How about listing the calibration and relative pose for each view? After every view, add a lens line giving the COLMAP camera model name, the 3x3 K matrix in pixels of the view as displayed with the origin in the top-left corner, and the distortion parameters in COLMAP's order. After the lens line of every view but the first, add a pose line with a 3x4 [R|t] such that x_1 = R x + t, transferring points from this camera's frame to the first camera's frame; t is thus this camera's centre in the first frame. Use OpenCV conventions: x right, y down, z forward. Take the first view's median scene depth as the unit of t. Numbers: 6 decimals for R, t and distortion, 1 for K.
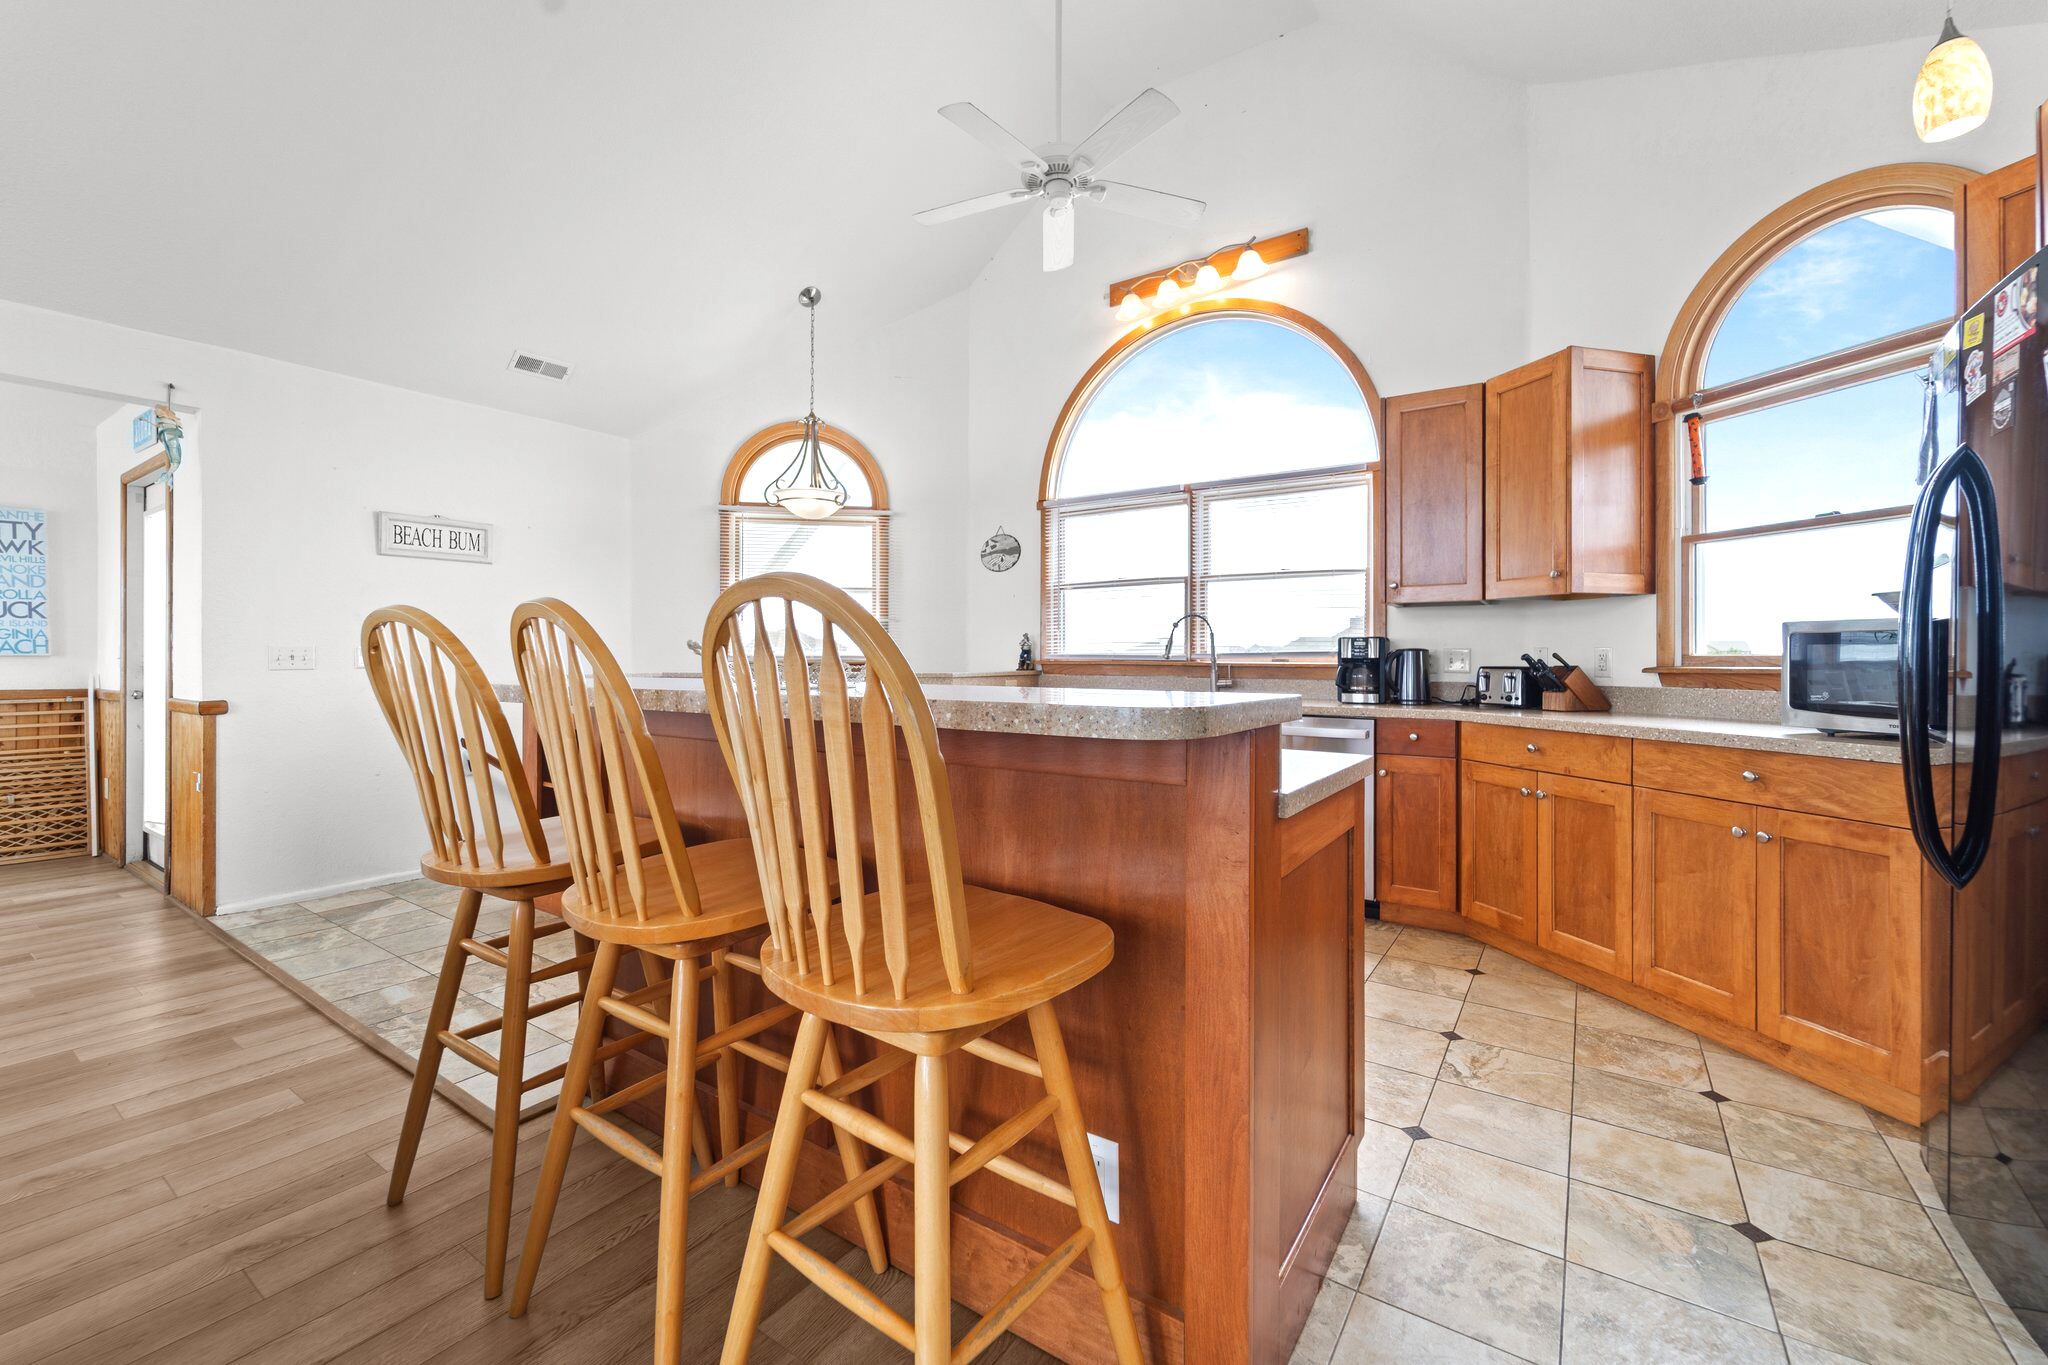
lens RADIAL K [[833.5, 0, 1018.2], [0, 833.5, 654.4], [0, 0, 1]] dist [0.000135, 0.000047]
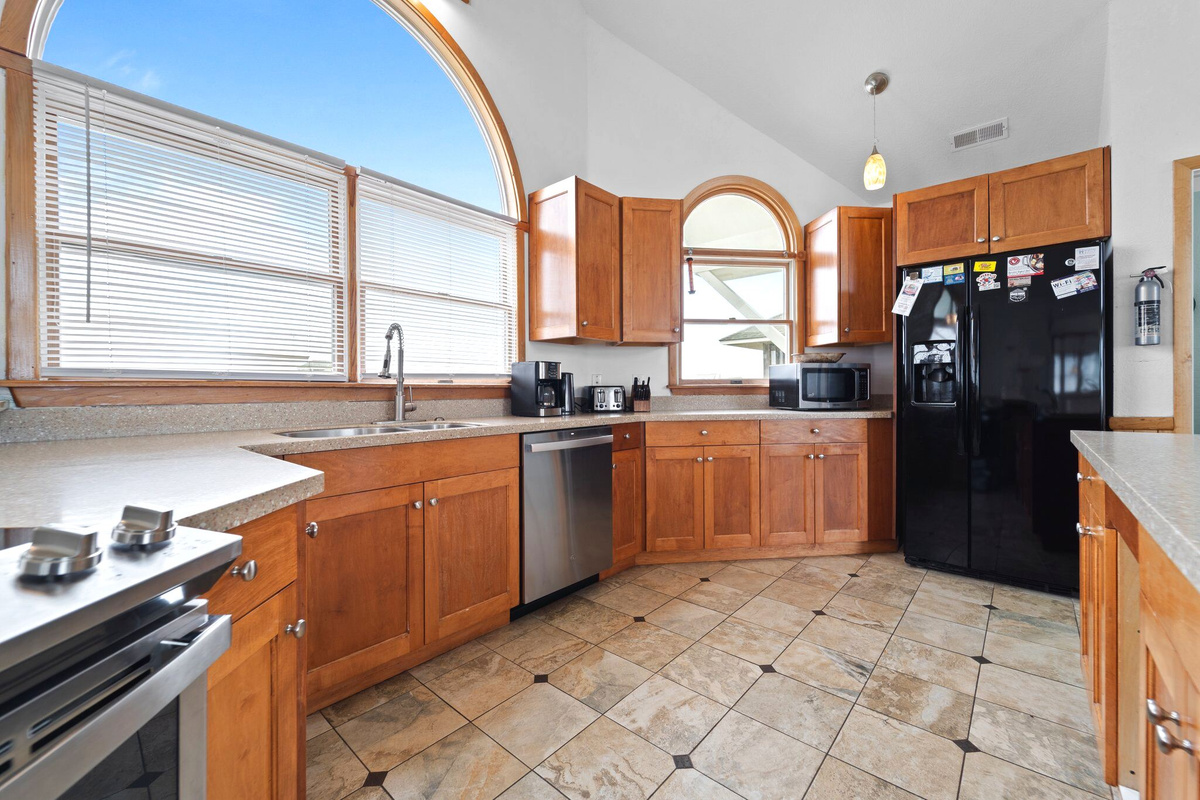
lens RADIAL K [[485.3, 0, 599.5], [0, 485.3, 389.8], [0, 0, 1]] dist [0.000214, -0.000391]
pose [[0.118613, -0.002537, 0.992937, -0.326942], [0.003042, 0.999993, 0.002192, 0.020777], [-0.992936, 0.002760, 0.118619, 0.950595]]
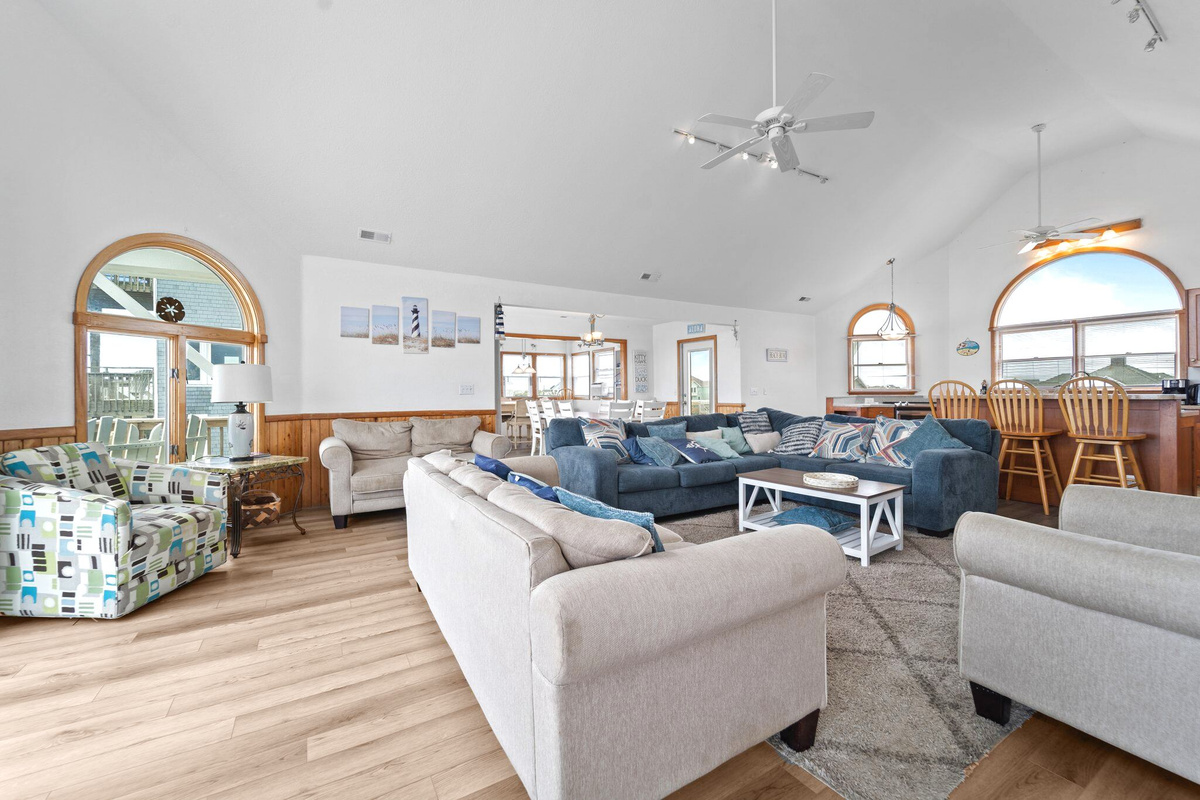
lens RADIAL K [[485.3, 0, 599.5], [0, 485.3, 389.8], [0, 0, 1]] dist [0.000214, -0.000391]
pose [[0.906807, -0.013759, -0.421322, -0.660760], [0.013689, 0.999901, -0.003190, -0.009820], [0.421324, -0.002875, 0.906905, -1.287883]]
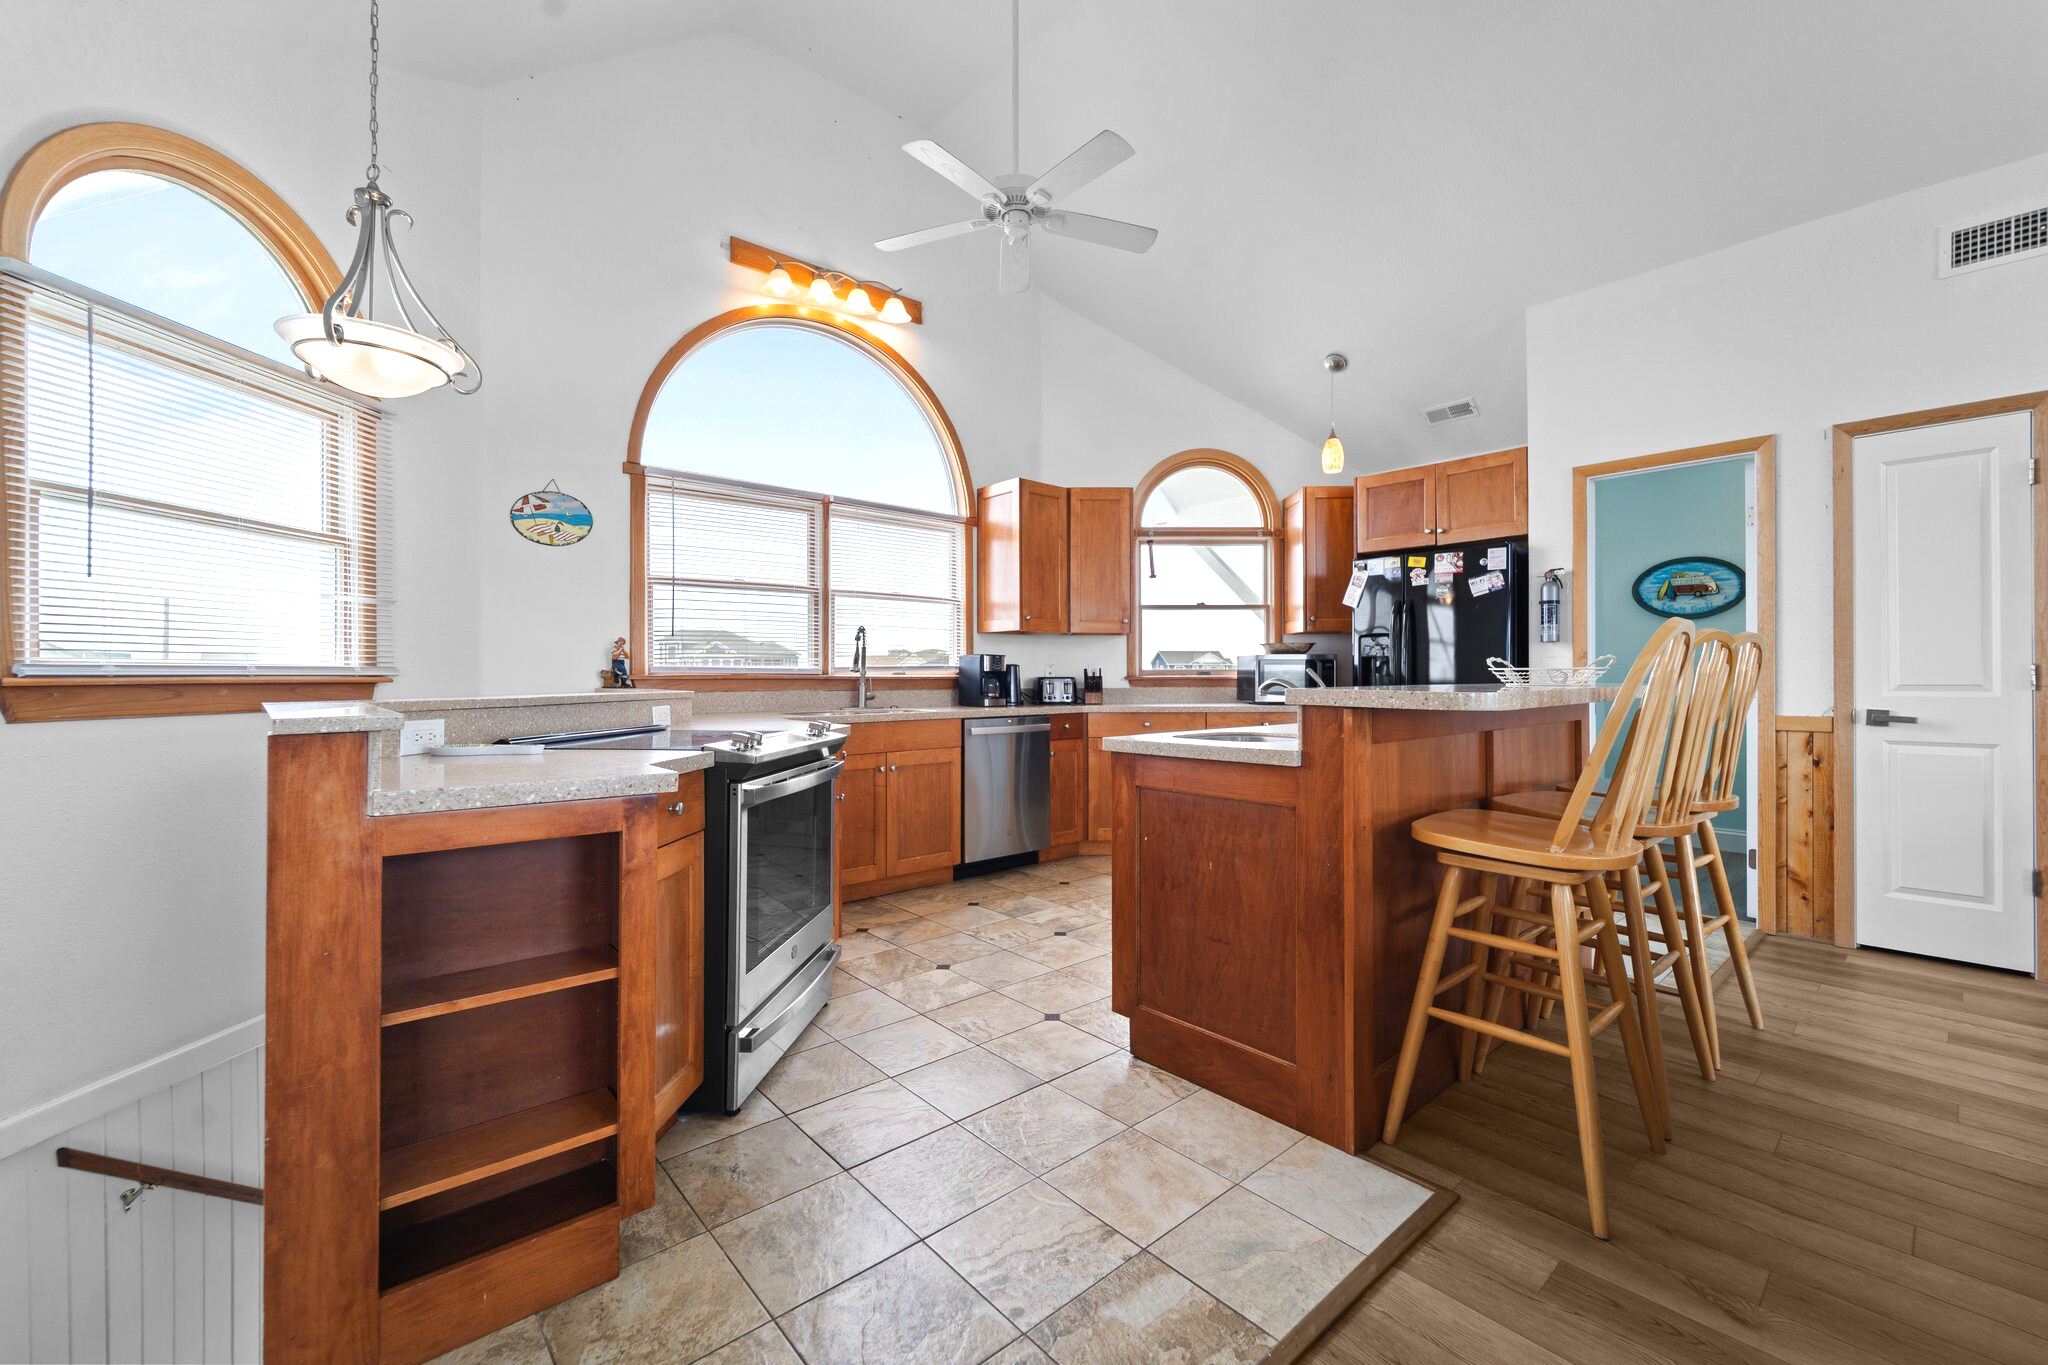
lens RADIAL K [[829.3, 0, 1027.4], [0, 829.3, 674.9], [0, 0, 1]] dist [0.000029, 0.000016]
pose [[0.244611, 0.000207, 0.969621, -0.930467], [-0.001101, 0.999999, 0.000064, 0.011038], [-0.969621, -0.001083, 0.244611, 0.716683]]
